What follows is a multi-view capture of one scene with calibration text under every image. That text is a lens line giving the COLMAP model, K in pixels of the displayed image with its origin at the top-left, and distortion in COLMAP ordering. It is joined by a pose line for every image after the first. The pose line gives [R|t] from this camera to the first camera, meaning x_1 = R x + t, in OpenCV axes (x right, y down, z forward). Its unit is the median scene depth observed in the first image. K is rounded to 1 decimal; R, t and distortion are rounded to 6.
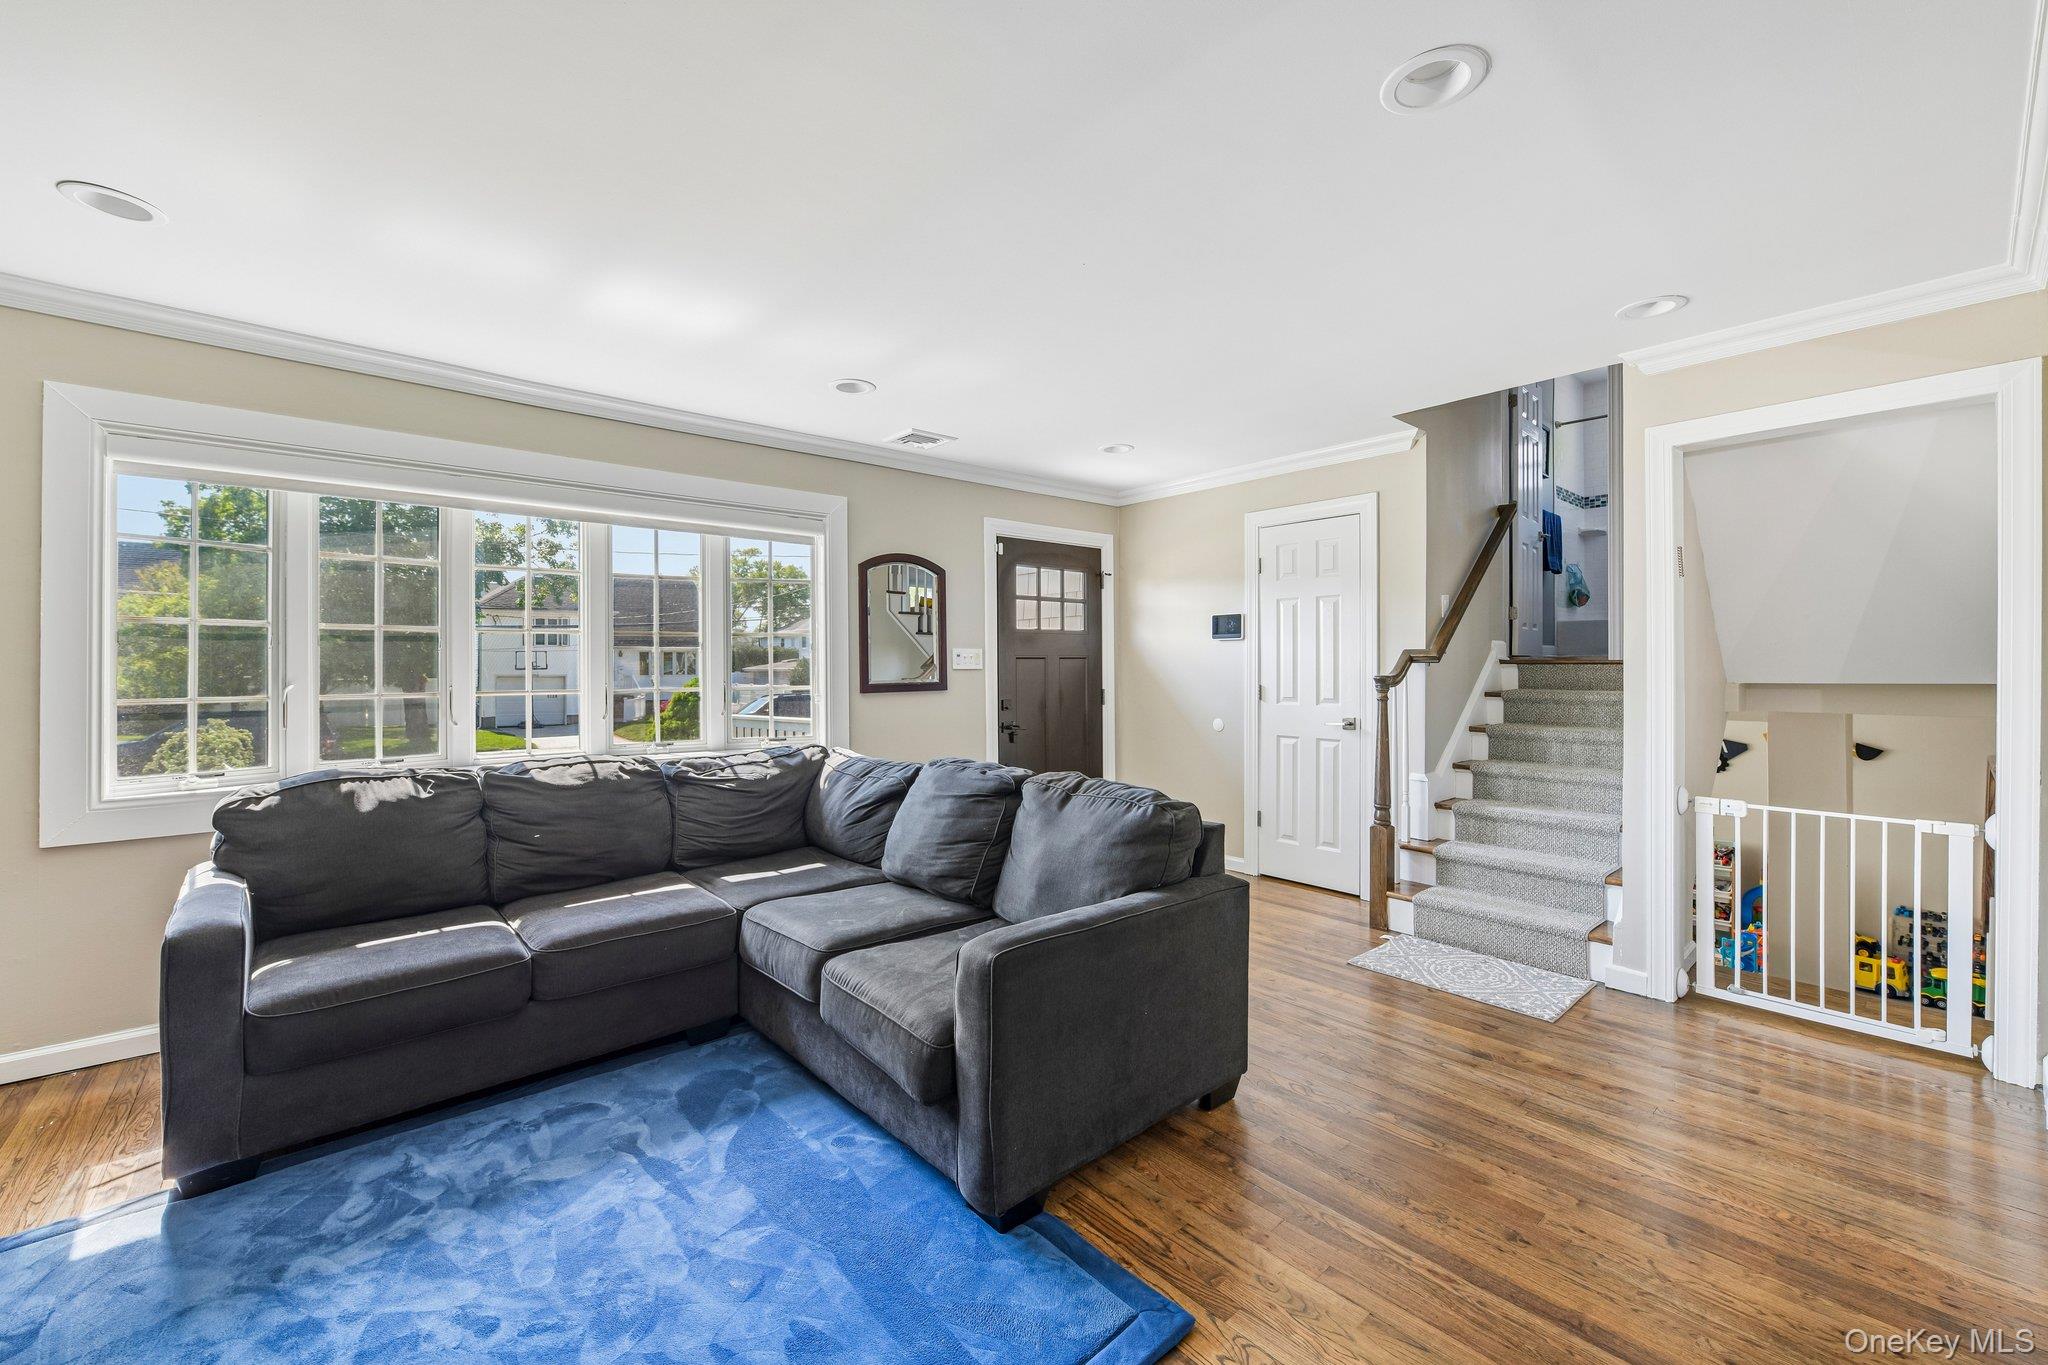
lens RADIAL K [[812.2, 0, 1014.2], [0, 812.2, 655.8], [0, 0, 1]] dist [-0.013220, 0.000617]
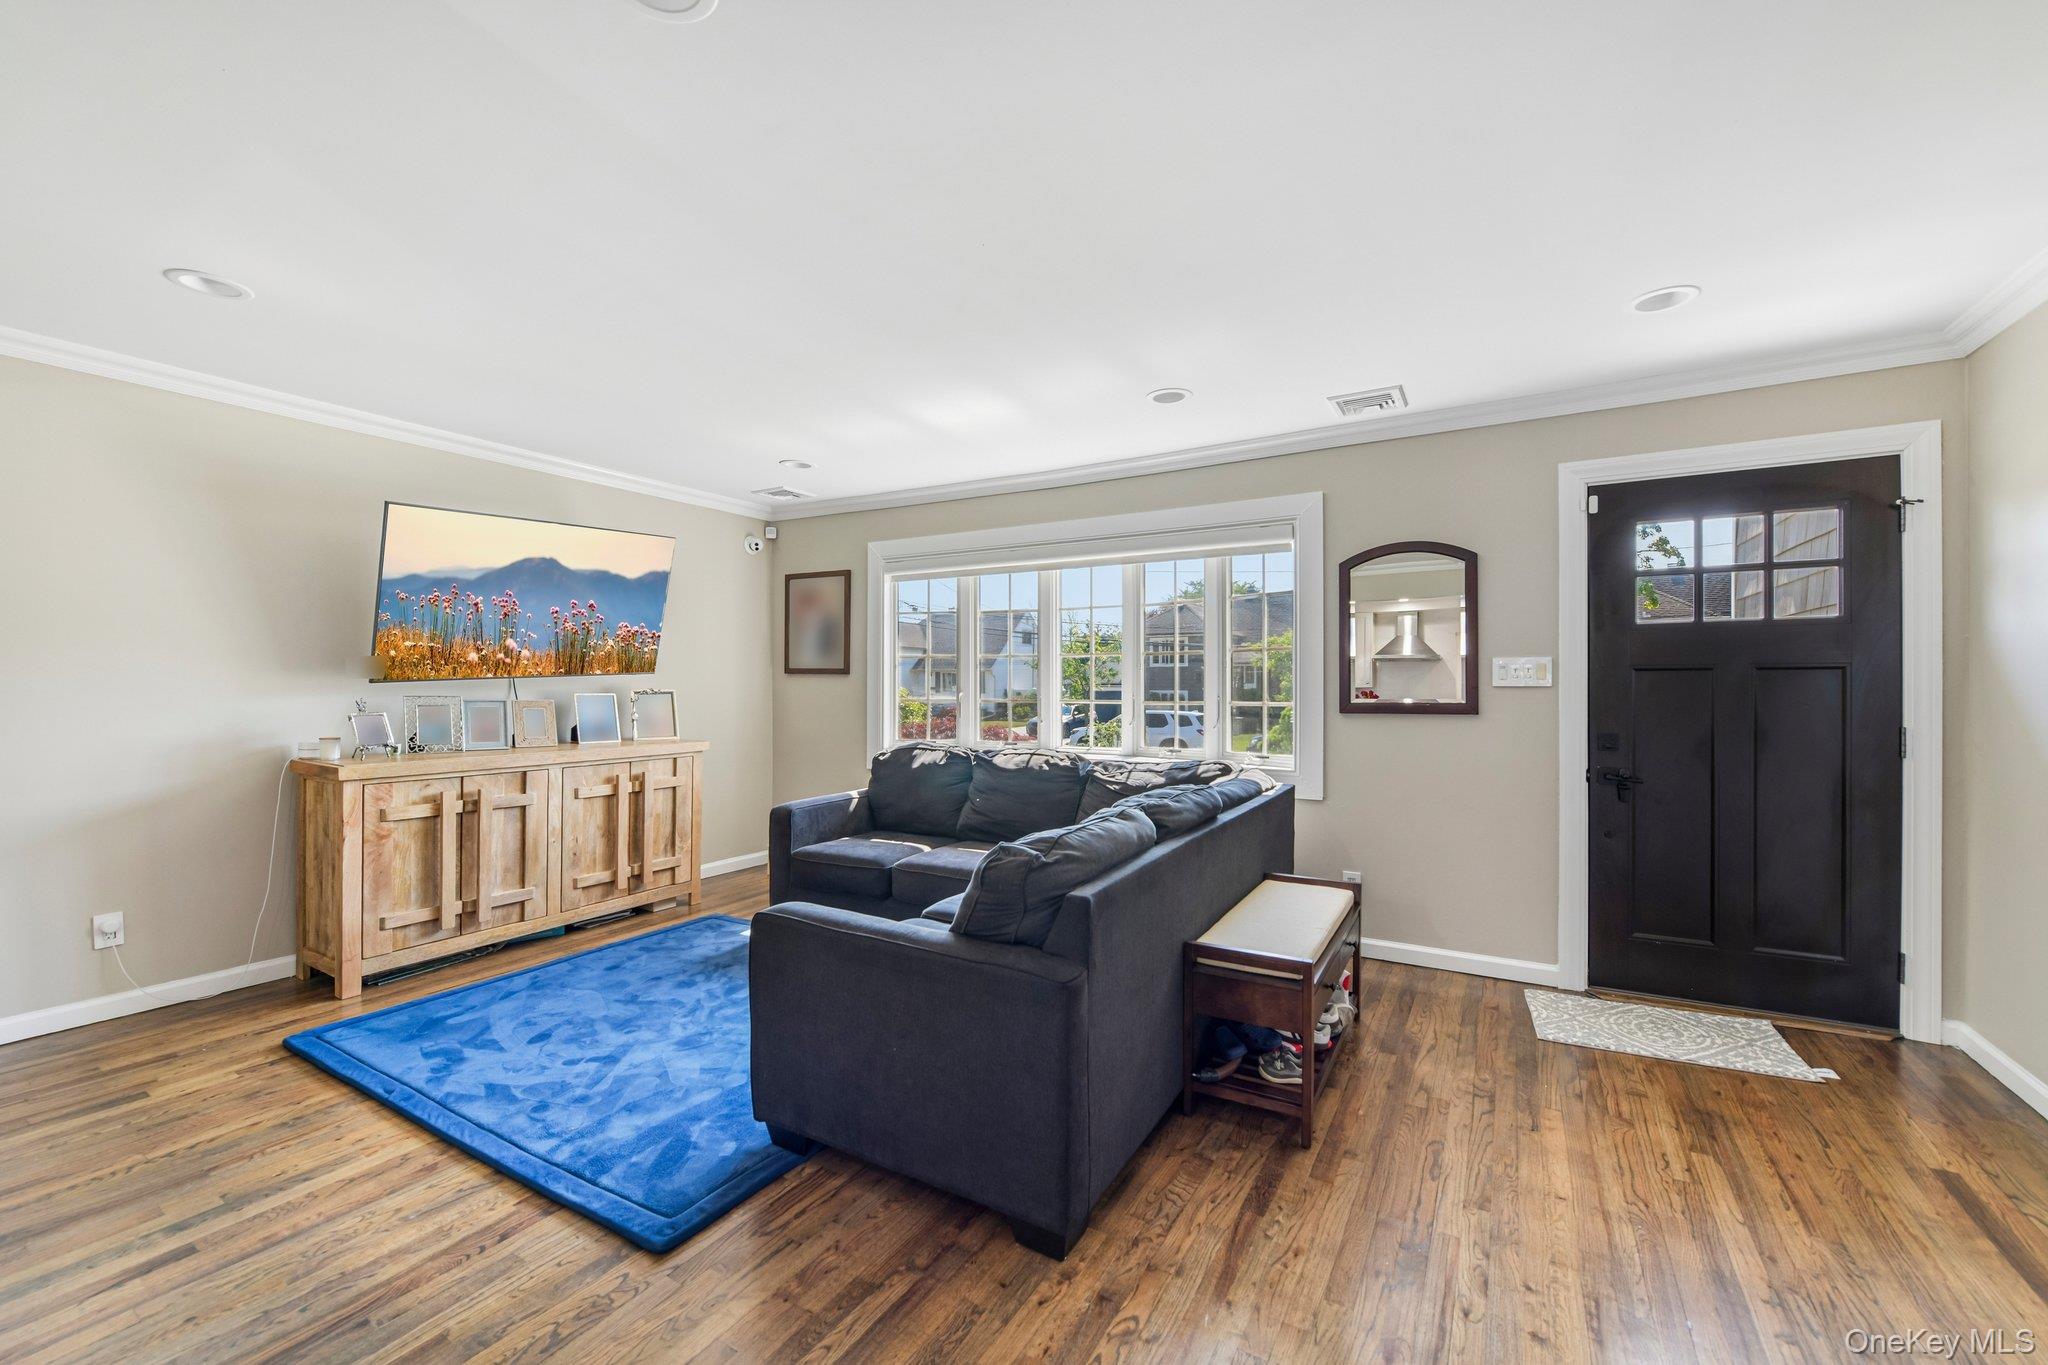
lens RADIAL K [[812.2, 0, 1018.6], [0, 812.2, 679.3], [0, 0, 1]] dist [-0.013220, 0.000617]
pose [[0.324648, -0.010034, -0.945782, 0.516534], [0.006298, 0.999944, -0.008447, 0.014986], [0.945814, -0.003215, 0.324693, 0.394642]]
